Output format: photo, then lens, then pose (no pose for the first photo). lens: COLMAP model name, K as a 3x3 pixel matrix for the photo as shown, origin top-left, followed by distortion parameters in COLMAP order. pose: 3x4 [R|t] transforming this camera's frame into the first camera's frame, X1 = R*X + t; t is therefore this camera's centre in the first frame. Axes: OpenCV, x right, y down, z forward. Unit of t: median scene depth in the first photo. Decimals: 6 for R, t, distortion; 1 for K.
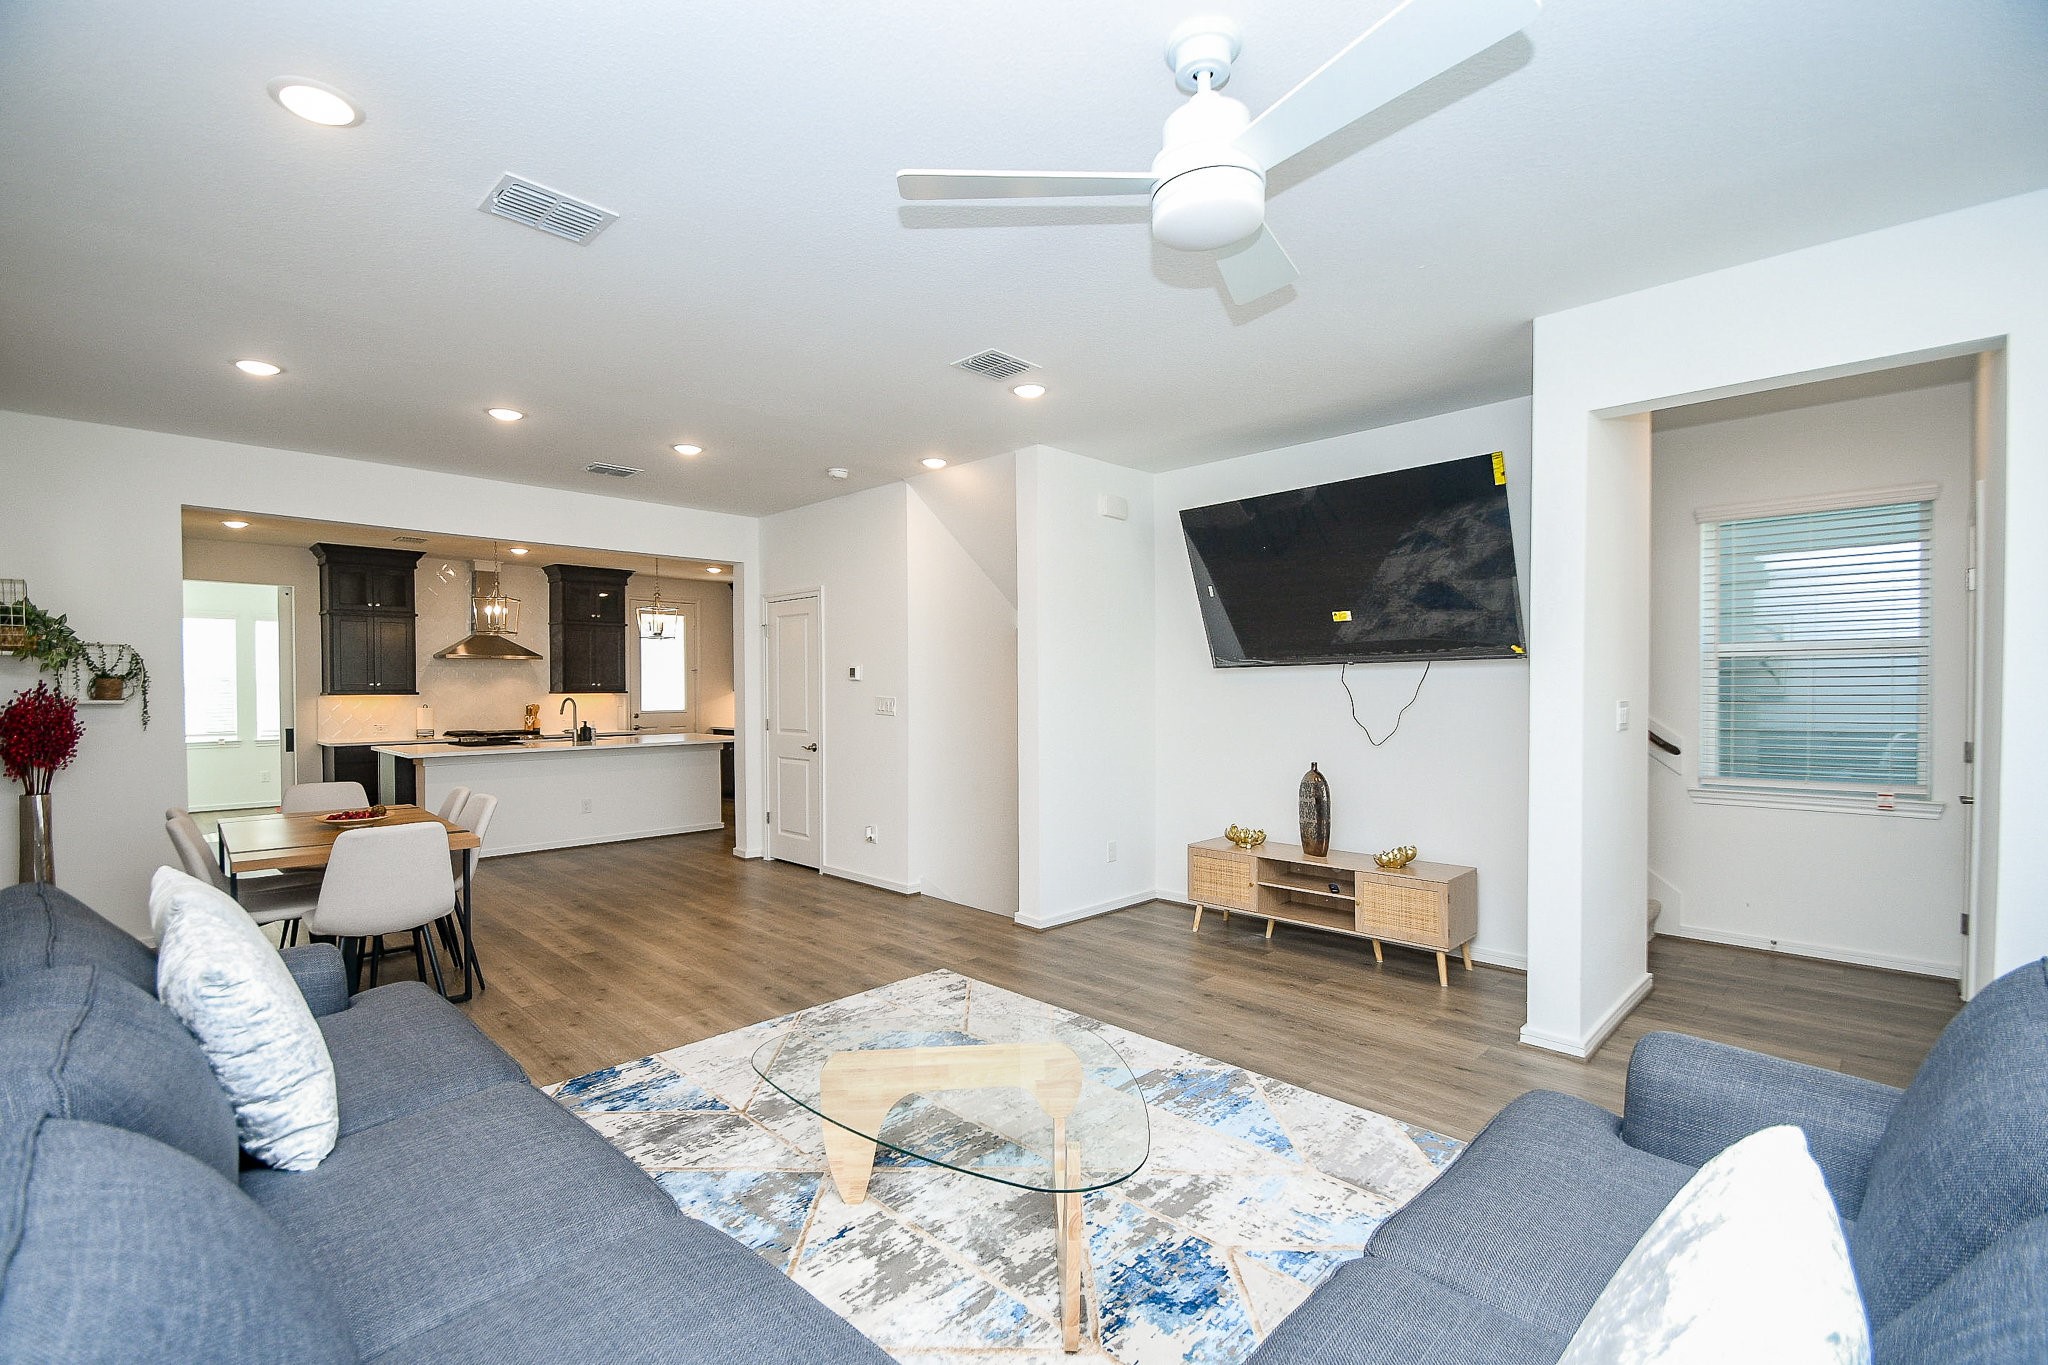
lens RADIAL K [[918.1, 0, 1028.2], [0, 918.1, 698.7], [0, 0, 1]] dist [-0.001250, -0.005890]
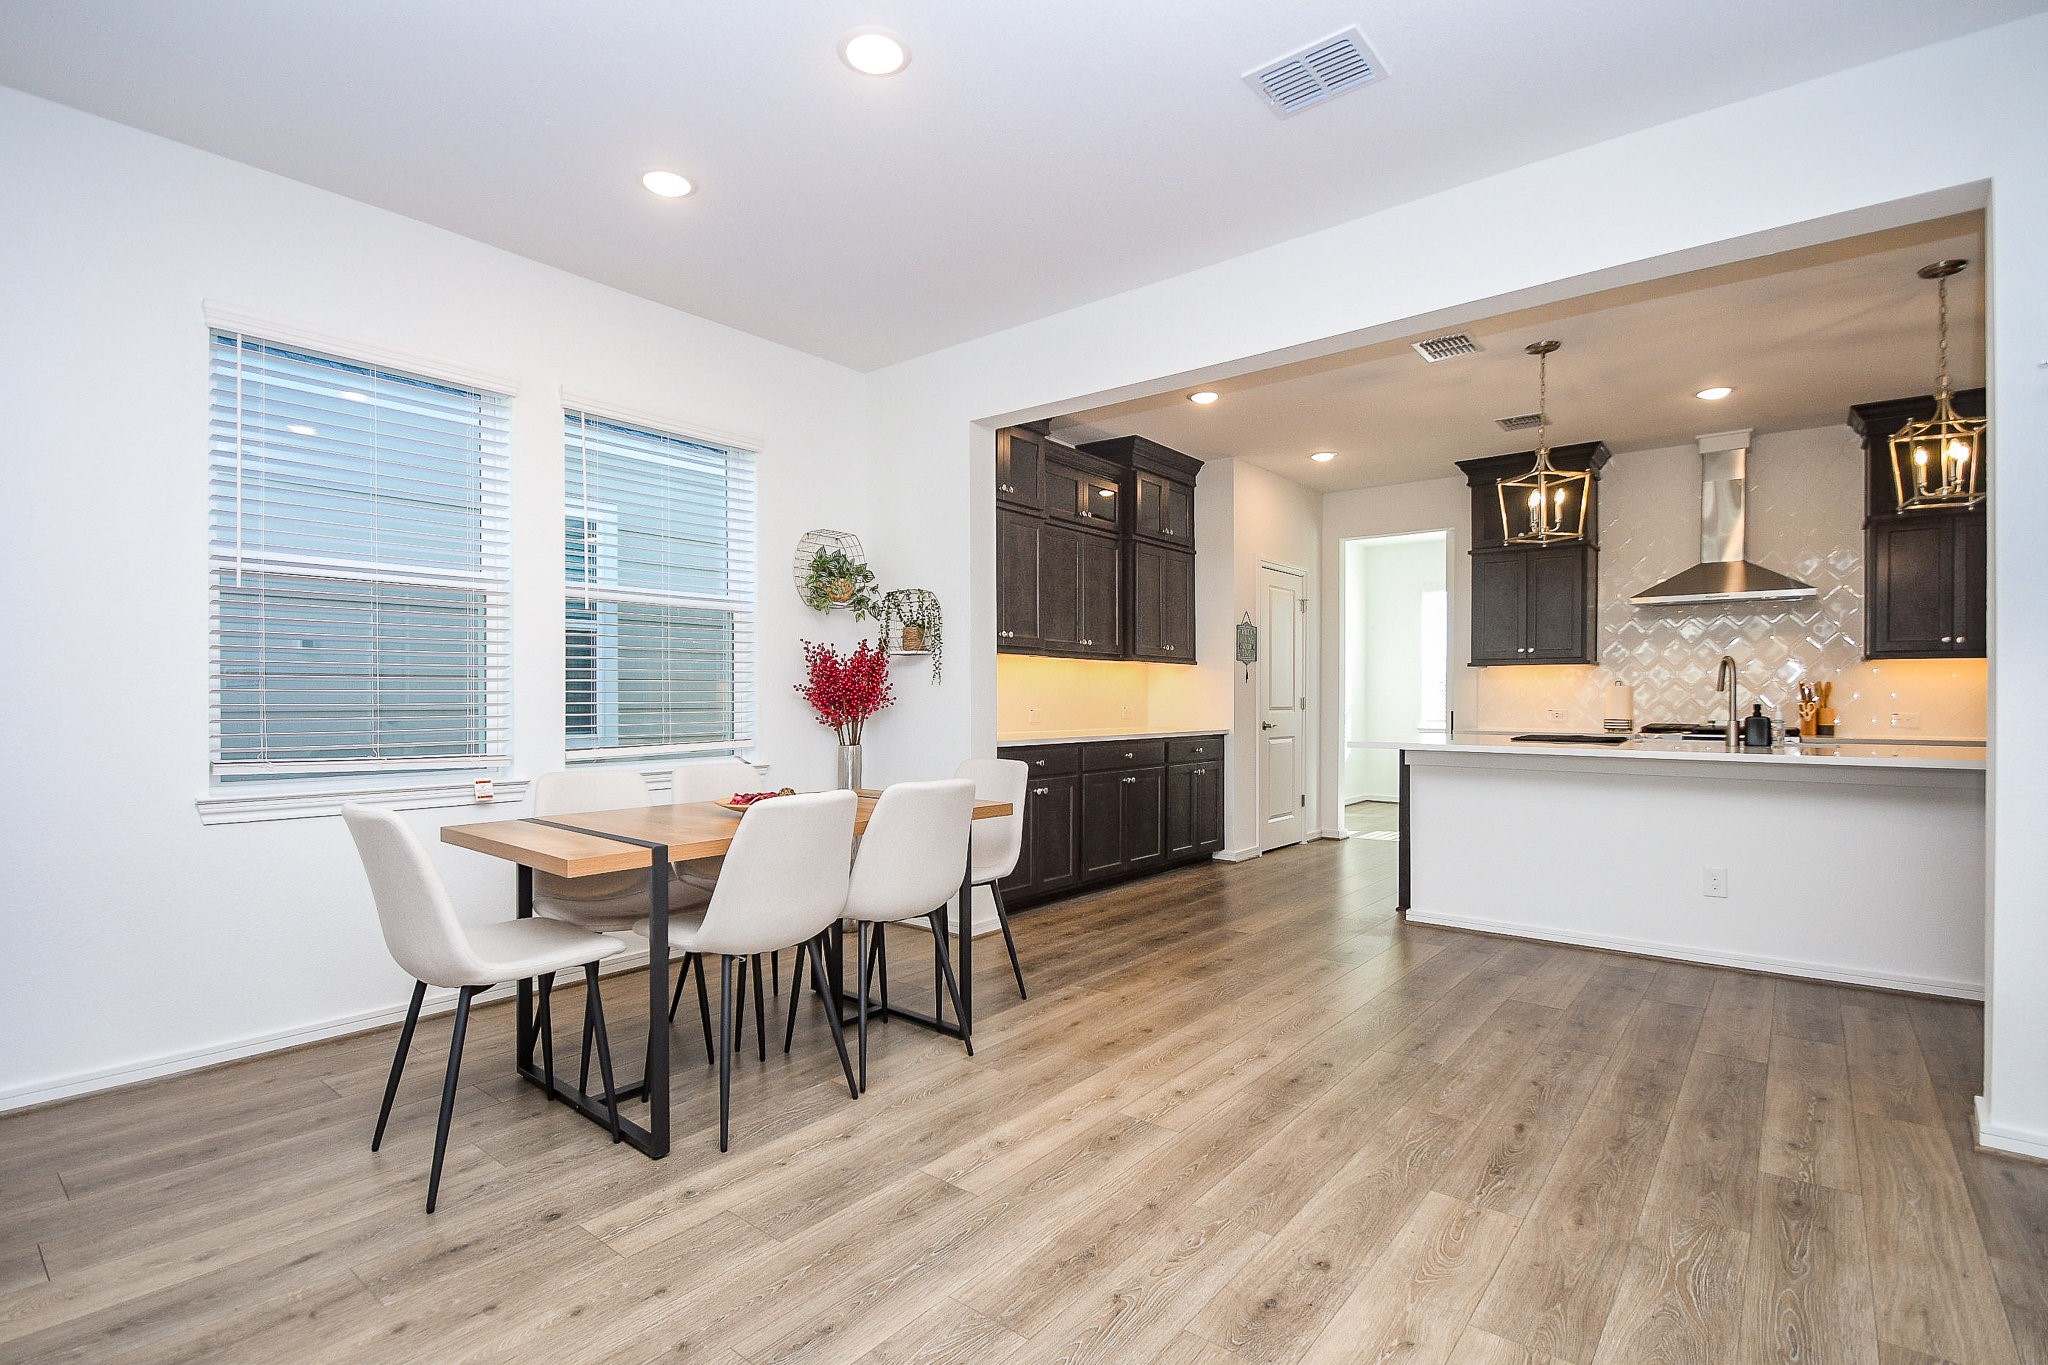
lens RADIAL K [[952.5, 0, 989.8], [0, 952.5, 698.7], [0, 0, 1]] dist [-0.014816, 0.000048]
pose [[0.078168, 0.009046, -0.996899, -0.033378], [-0.012687, 0.999887, 0.008079, 0.043821], [0.996859, 0.012017, 0.078274, 1.073173]]
